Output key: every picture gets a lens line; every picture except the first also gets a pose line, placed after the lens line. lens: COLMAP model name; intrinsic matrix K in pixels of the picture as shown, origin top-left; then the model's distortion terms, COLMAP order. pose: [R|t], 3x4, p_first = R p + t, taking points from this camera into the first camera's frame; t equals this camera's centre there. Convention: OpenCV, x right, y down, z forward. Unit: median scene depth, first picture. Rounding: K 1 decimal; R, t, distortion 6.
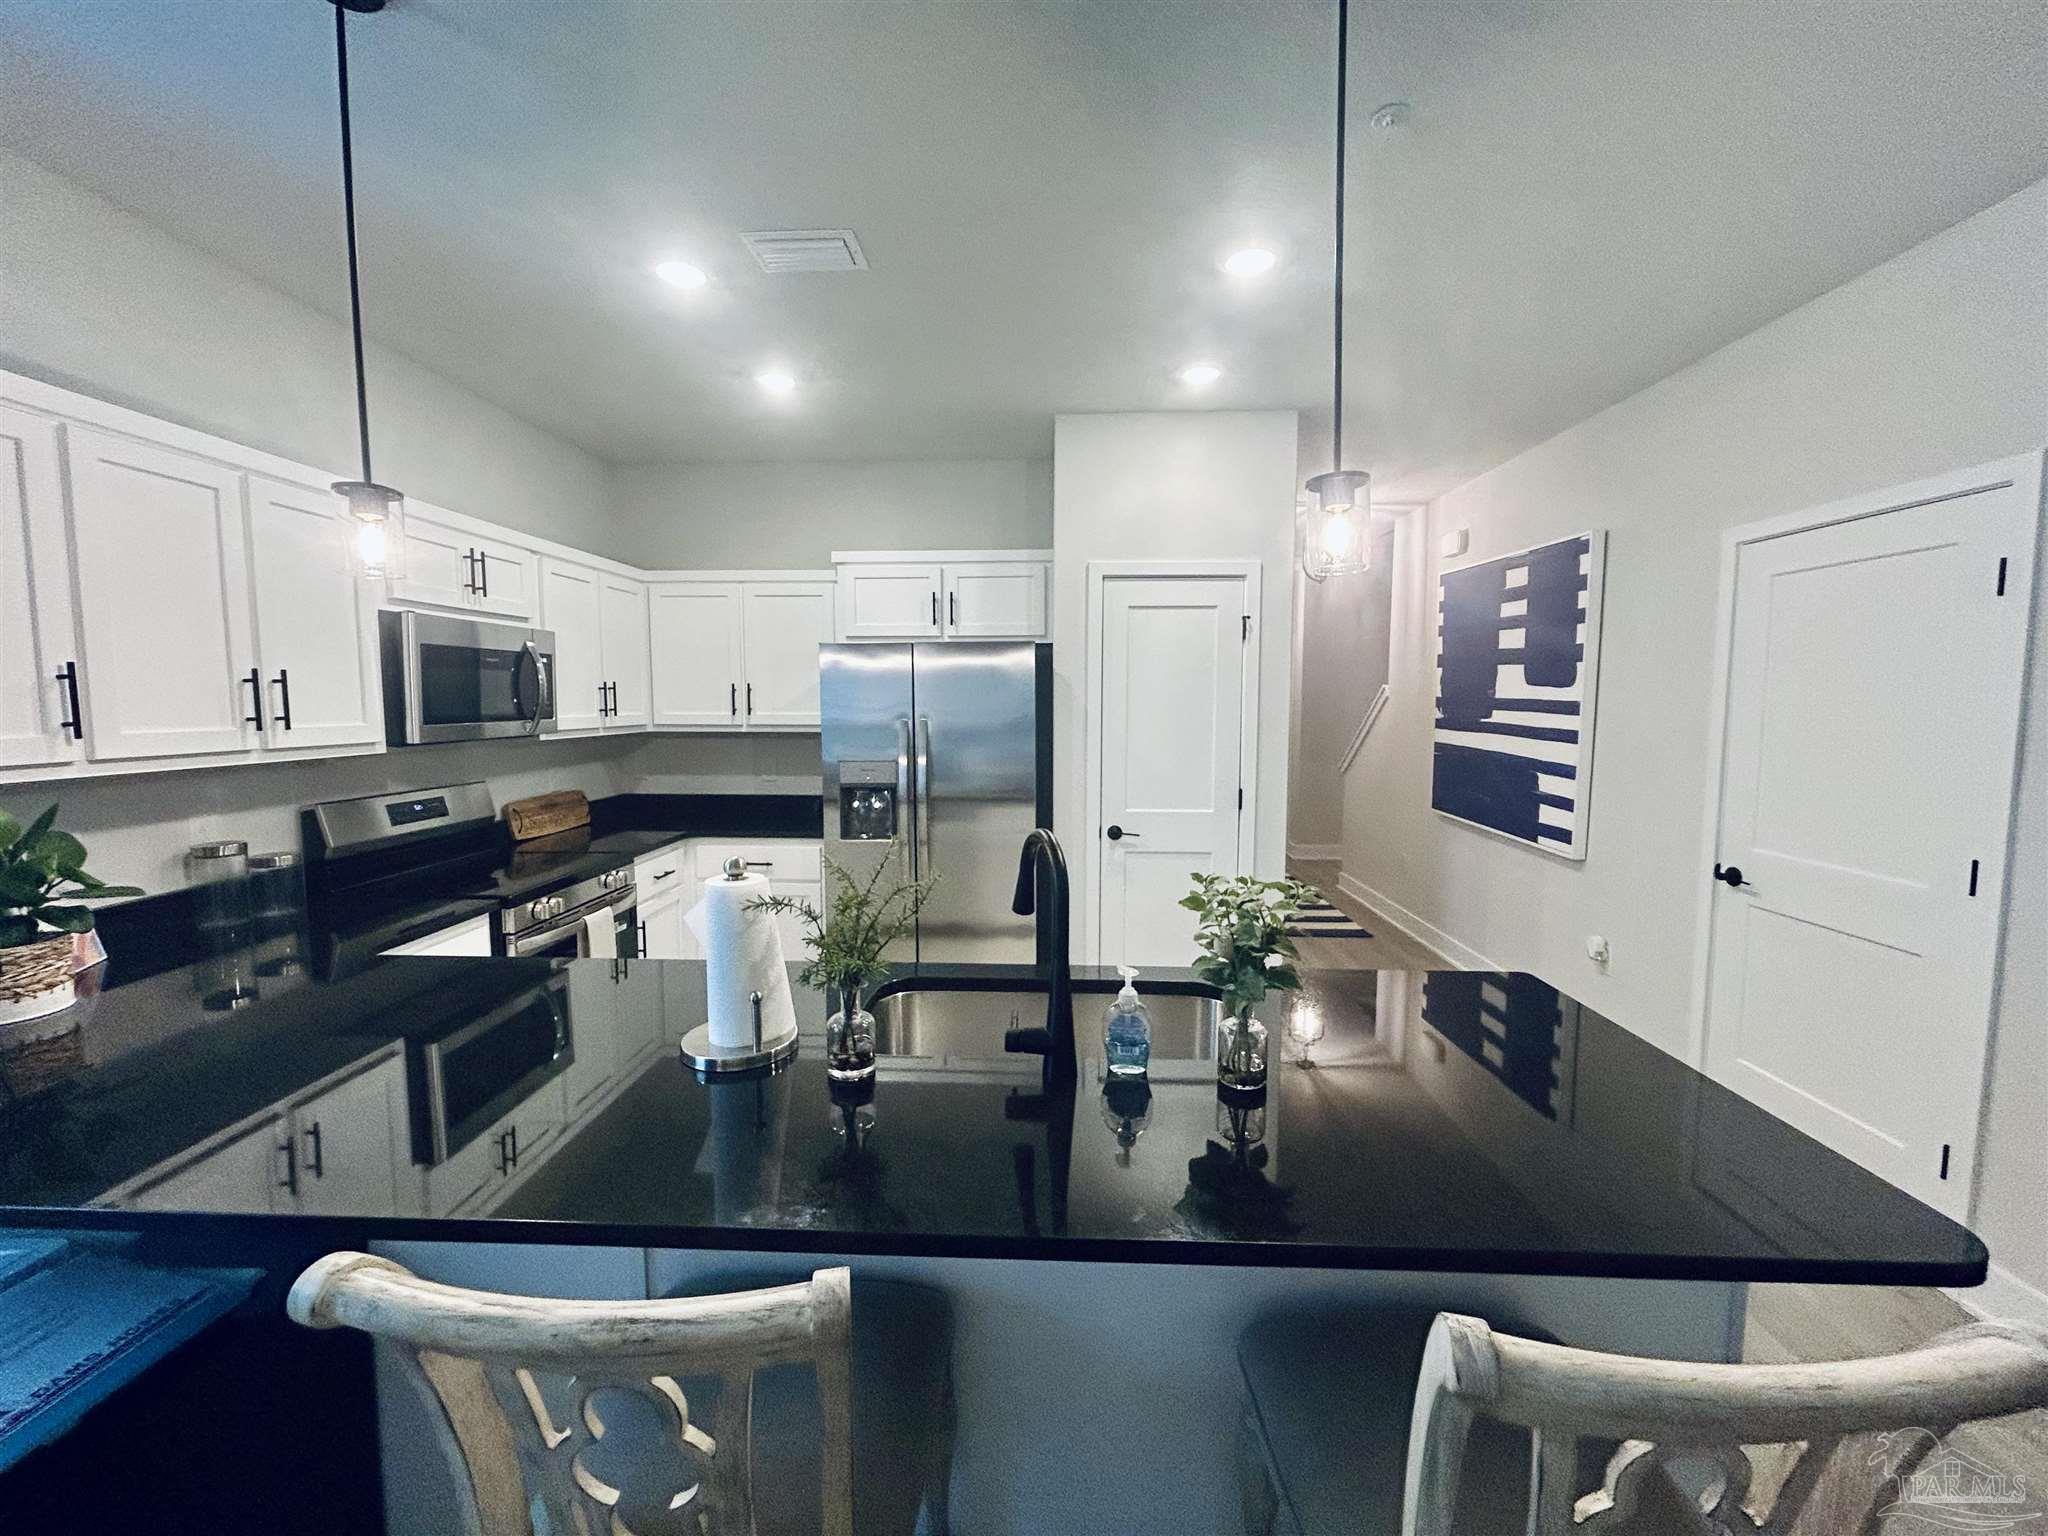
lens RADIAL K [[836.5, 0, 1022.0], [0, 836.5, 763.6], [0, 0, 1]] dist [-0.000295, 0.000049]
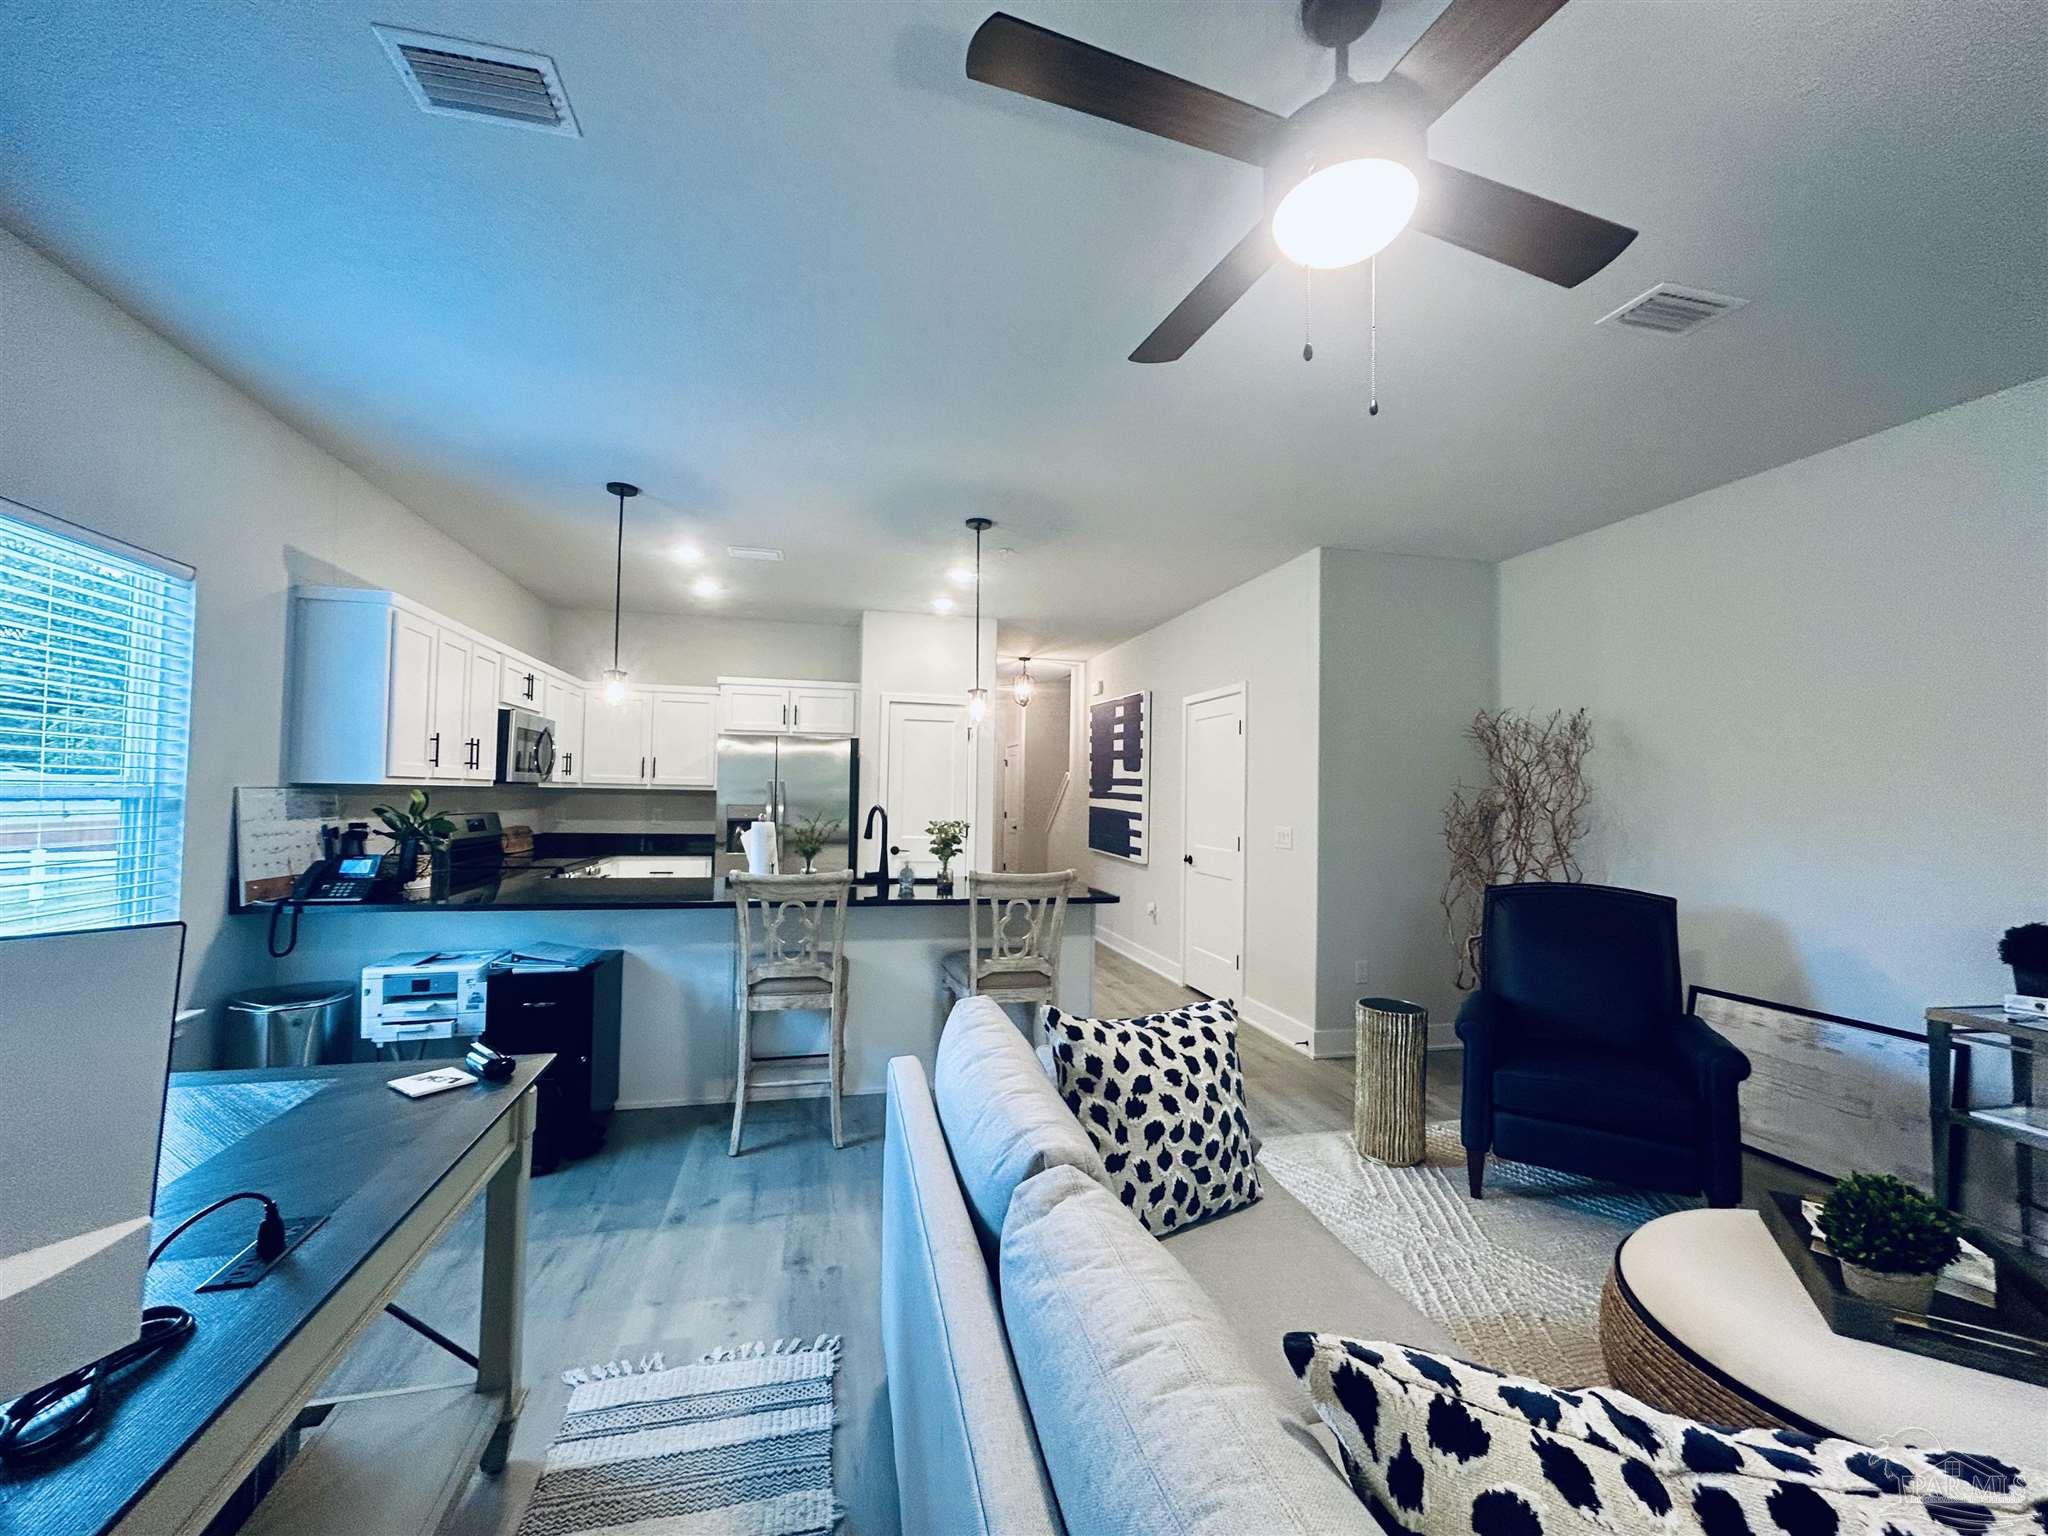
lens RADIAL K [[832.9, 0, 1017.2], [0, 832.9, 766.0], [0, 0, 1]] dist [-0.002202, -0.000139]
pose [[0.963531, 0.026547, 0.266276, -0.106933], [0.002797, 0.994013, -0.109222, 0.100762], [-0.267581, 0.105983, 0.957689, -0.726595]]
